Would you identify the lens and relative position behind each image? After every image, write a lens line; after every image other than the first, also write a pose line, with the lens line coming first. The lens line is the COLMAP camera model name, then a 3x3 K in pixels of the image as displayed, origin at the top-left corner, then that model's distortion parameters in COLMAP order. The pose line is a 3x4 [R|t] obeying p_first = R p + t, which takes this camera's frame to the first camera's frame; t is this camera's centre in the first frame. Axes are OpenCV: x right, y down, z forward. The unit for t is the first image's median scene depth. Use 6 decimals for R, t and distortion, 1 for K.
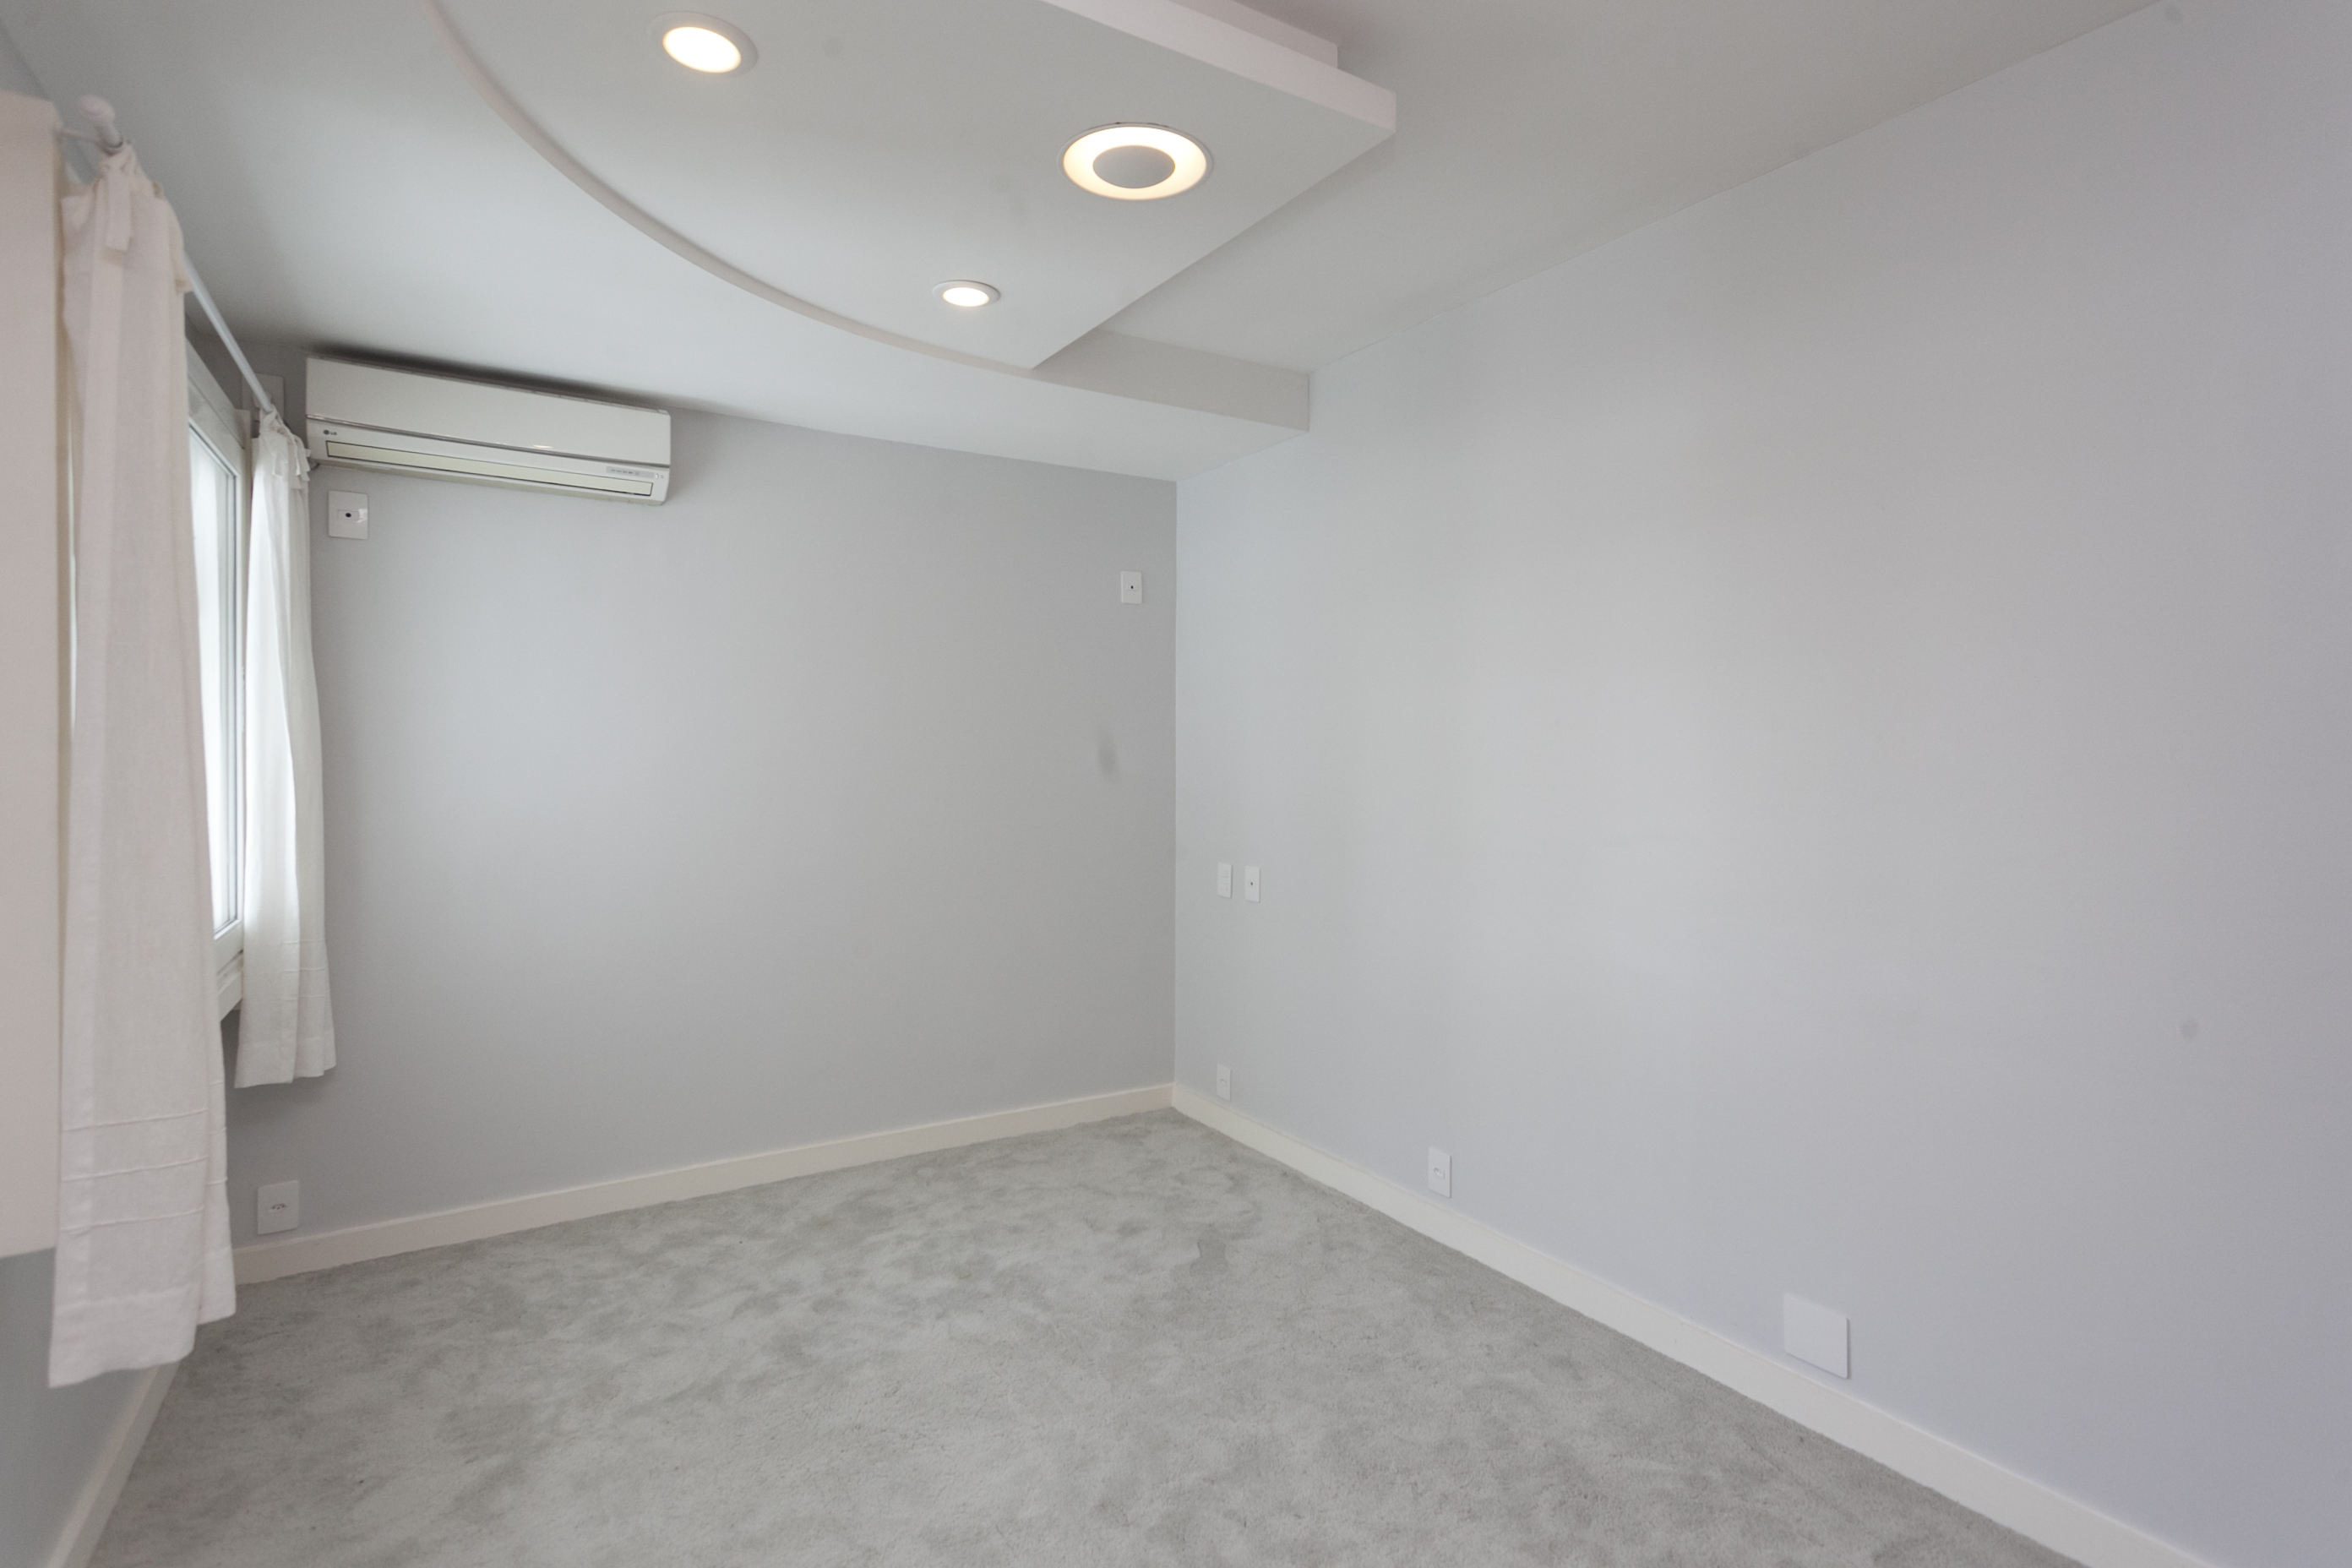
lens RADIAL K [[1121.0, 0, 1175.7], [0, 1121.0, 780.4], [0, 0, 1]] dist [-0.001750, 0.004020]
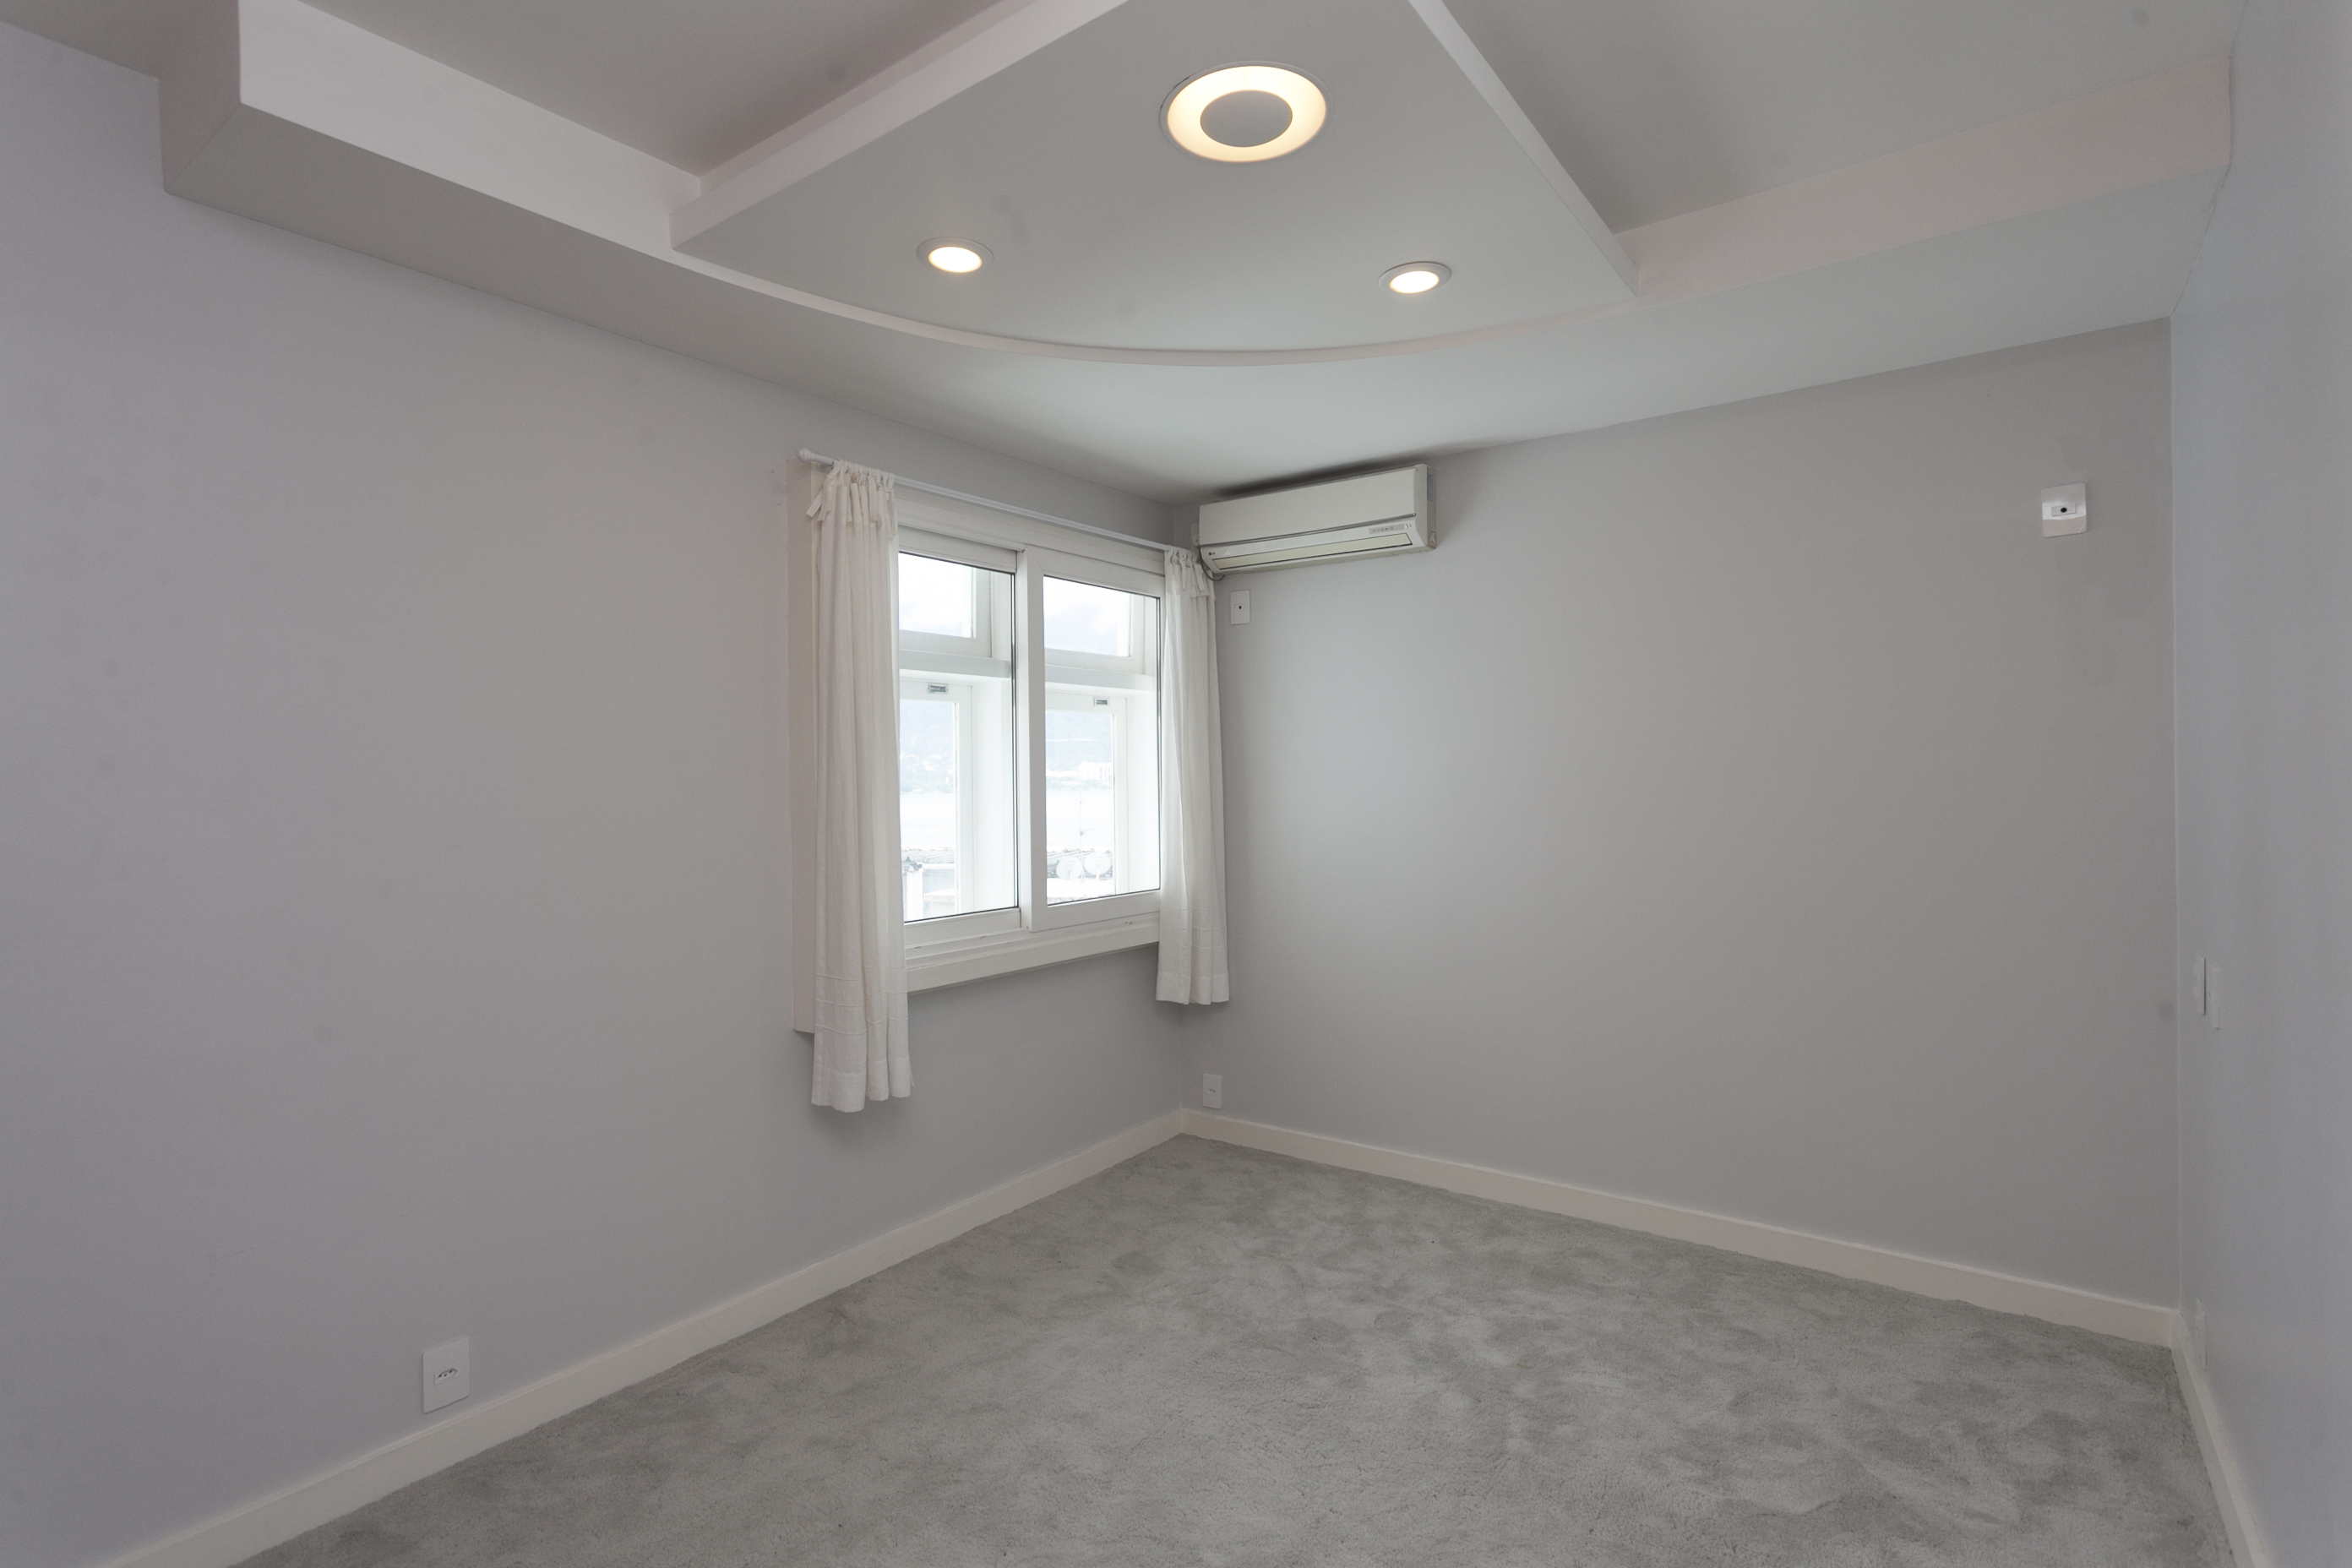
lens RADIAL K [[1121.0, 0, 1179.2], [0, 1121.0, 786.2], [0, 0, 1]] dist [-0.001750, 0.004020]
pose [[0.381368, 0.003121, -0.924418, 0.485211], [-0.005464, 0.999984, 0.001122, -0.014832], [0.924407, 0.004623, 0.381380, 0.374191]]
